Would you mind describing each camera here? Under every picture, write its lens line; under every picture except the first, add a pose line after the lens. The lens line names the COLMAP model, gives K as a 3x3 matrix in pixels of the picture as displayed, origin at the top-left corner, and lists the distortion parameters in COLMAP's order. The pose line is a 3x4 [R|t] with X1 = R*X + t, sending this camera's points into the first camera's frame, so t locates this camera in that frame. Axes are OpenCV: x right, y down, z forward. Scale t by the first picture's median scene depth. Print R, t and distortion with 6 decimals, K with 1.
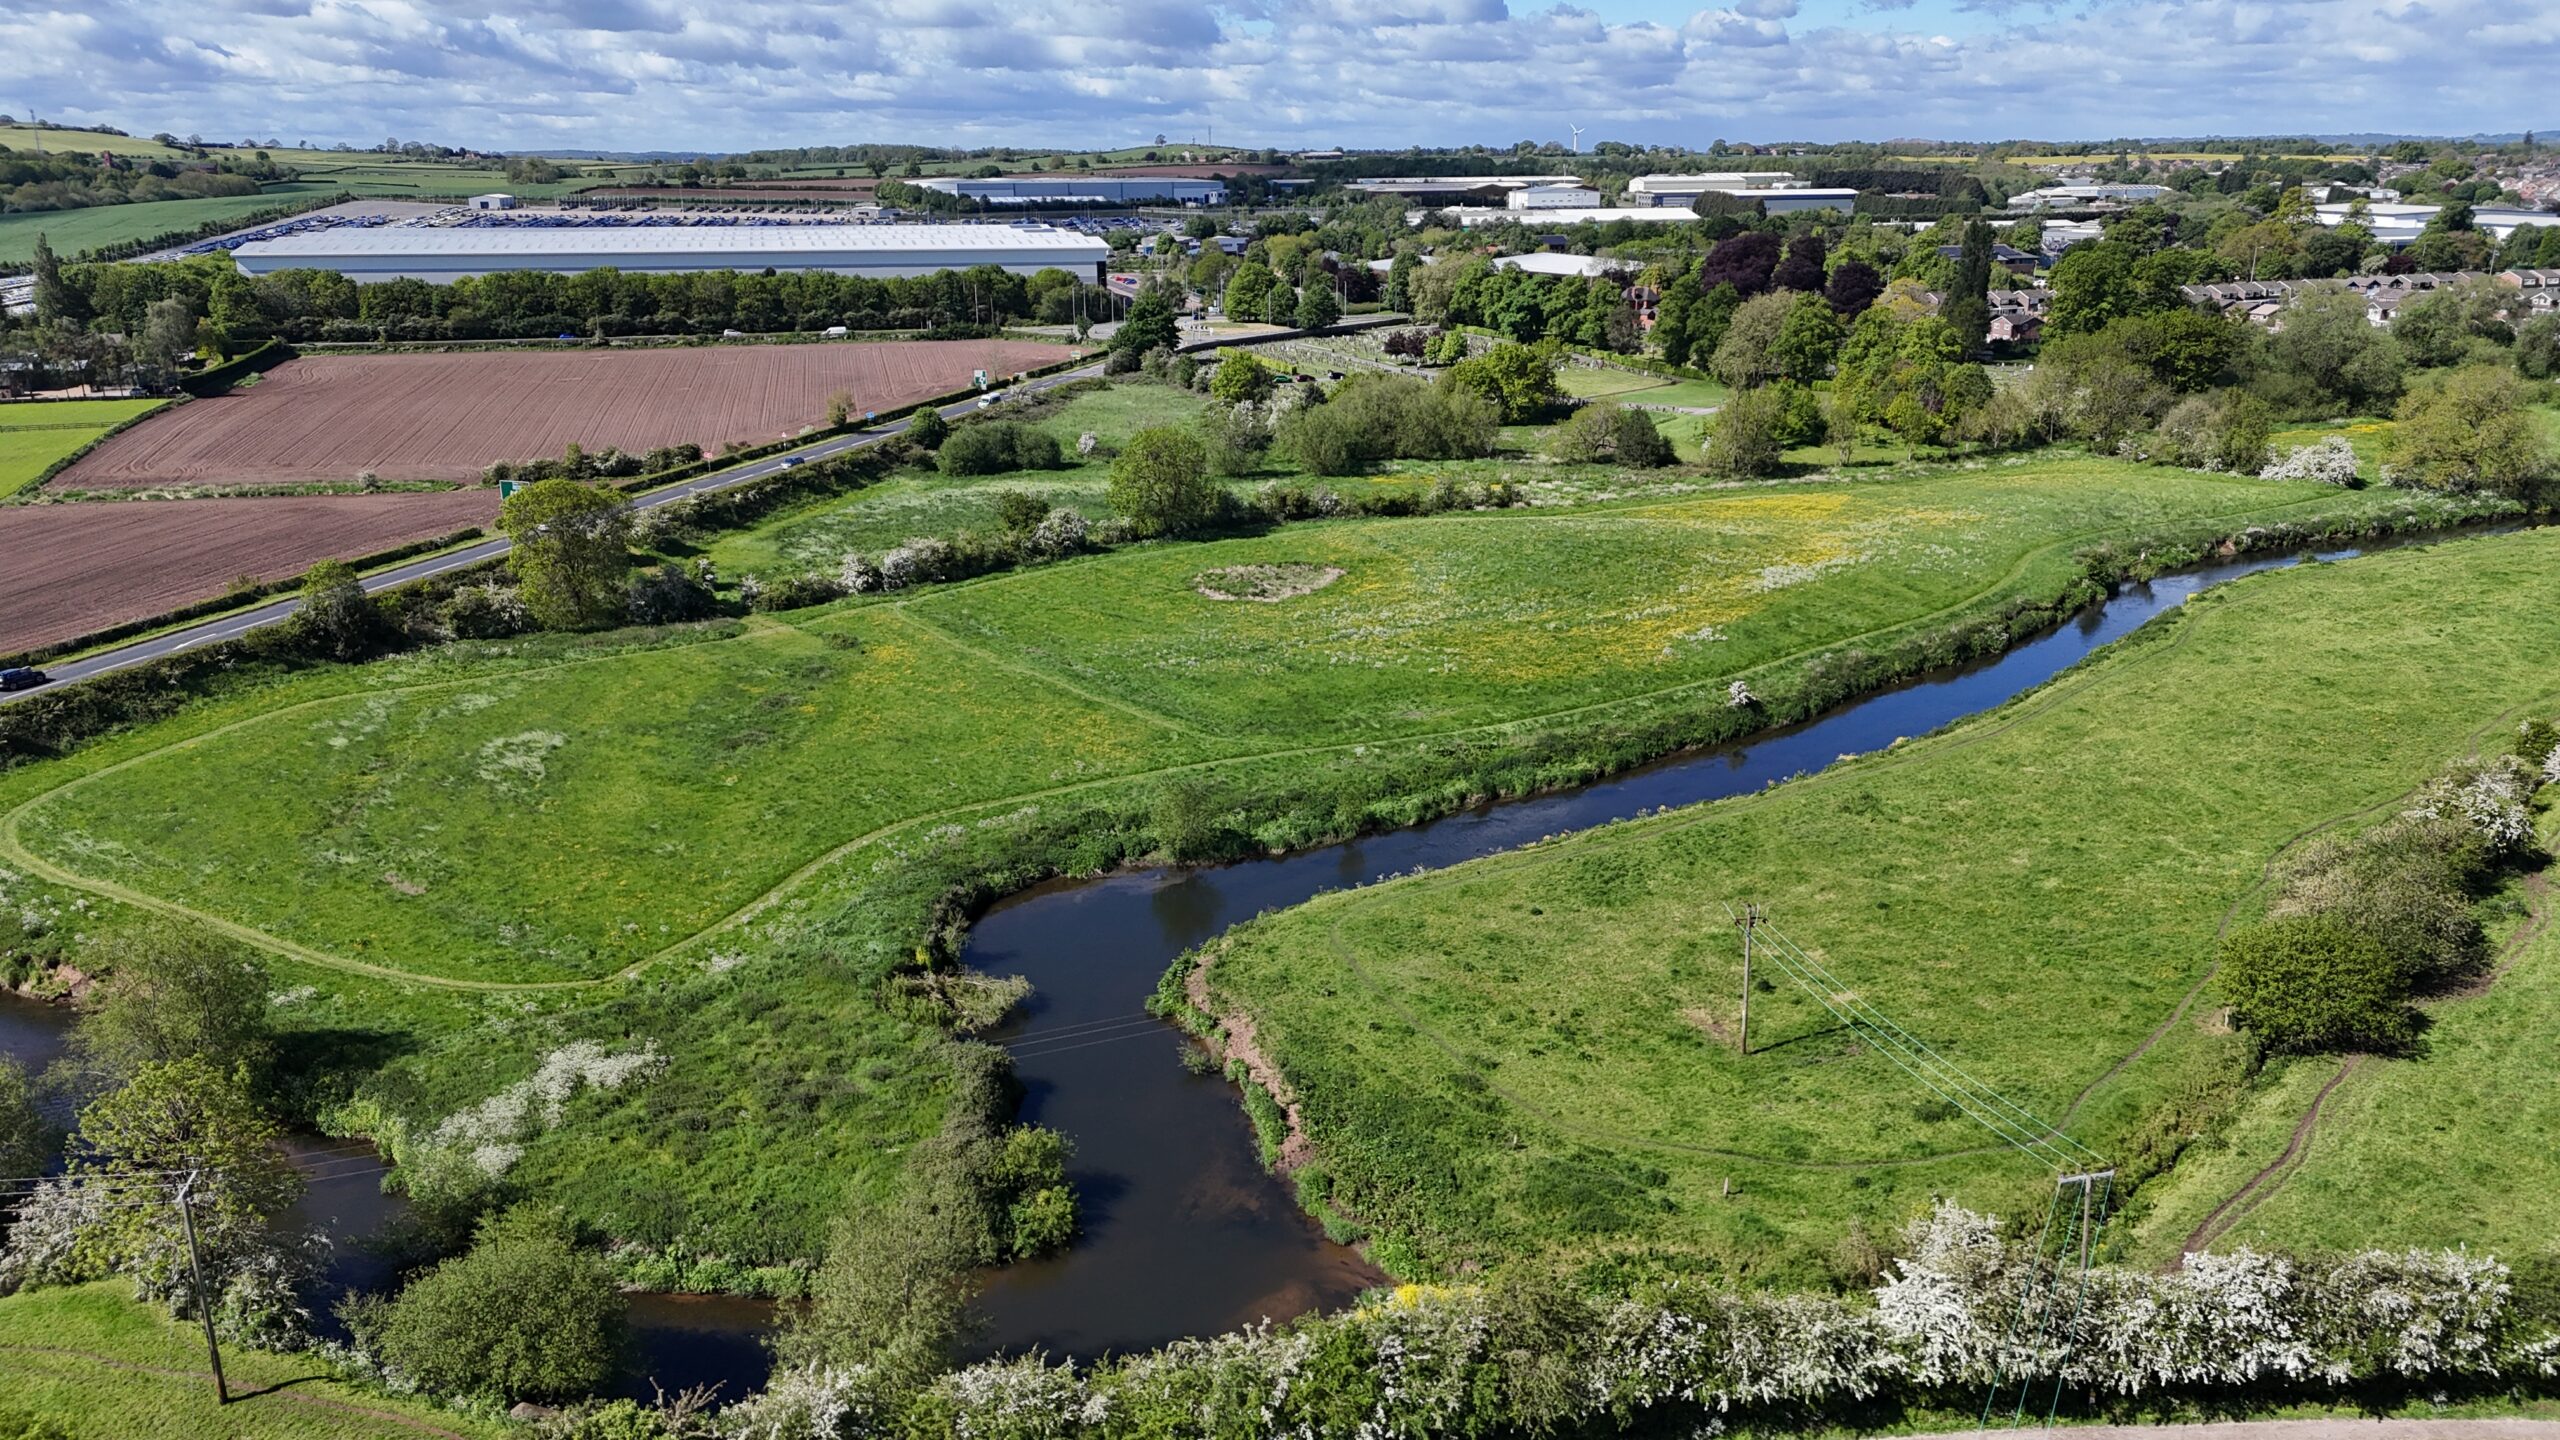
lens RADIAL K [[1852.0, 0, 1280.0], [0, 1852.0, 720.0], [0, 0, 1]] dist [0.132174, -0.138937]
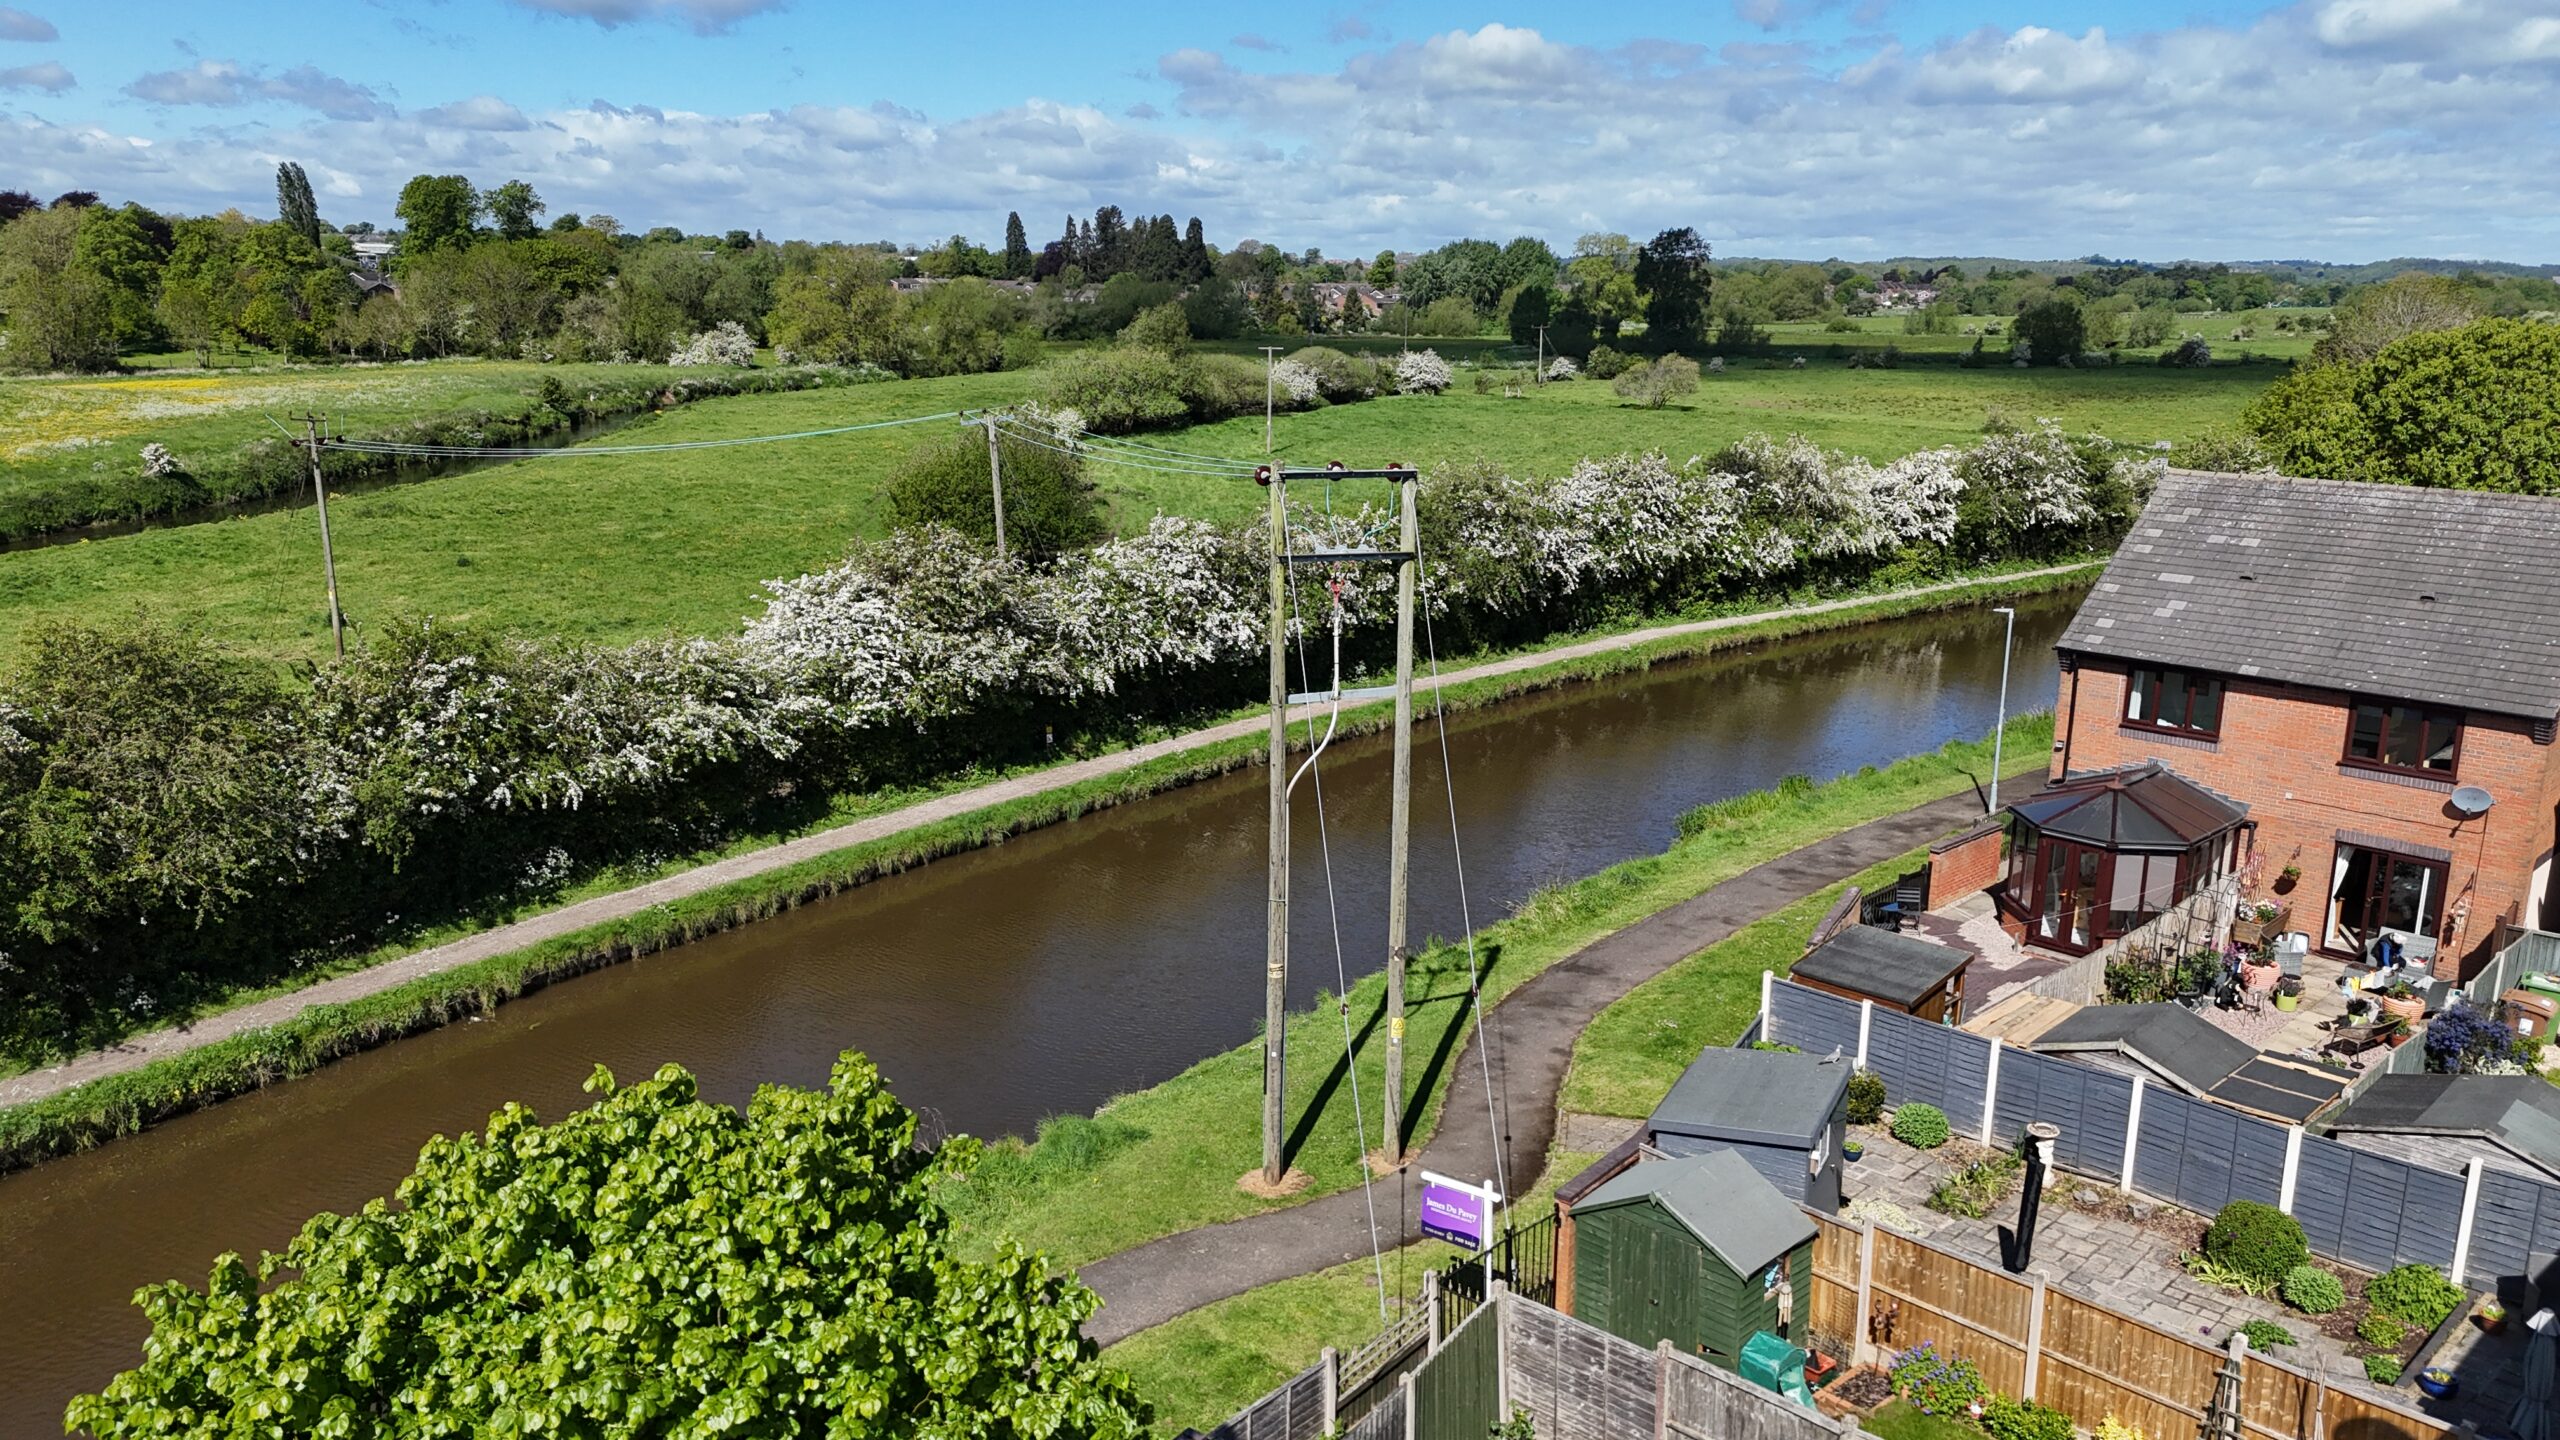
lens RADIAL K [[1852.0, 0, 1280.0], [0, 1852.0, 720.0], [0, 0, 1]] dist [0.132174, -0.138937]
pose [[0.679283, -0.151411, 0.718088, -0.004206], [0.184818, 0.982243, 0.032279, 0.137144], [-0.710223, 0.110789, 0.695204, 0.181883]]
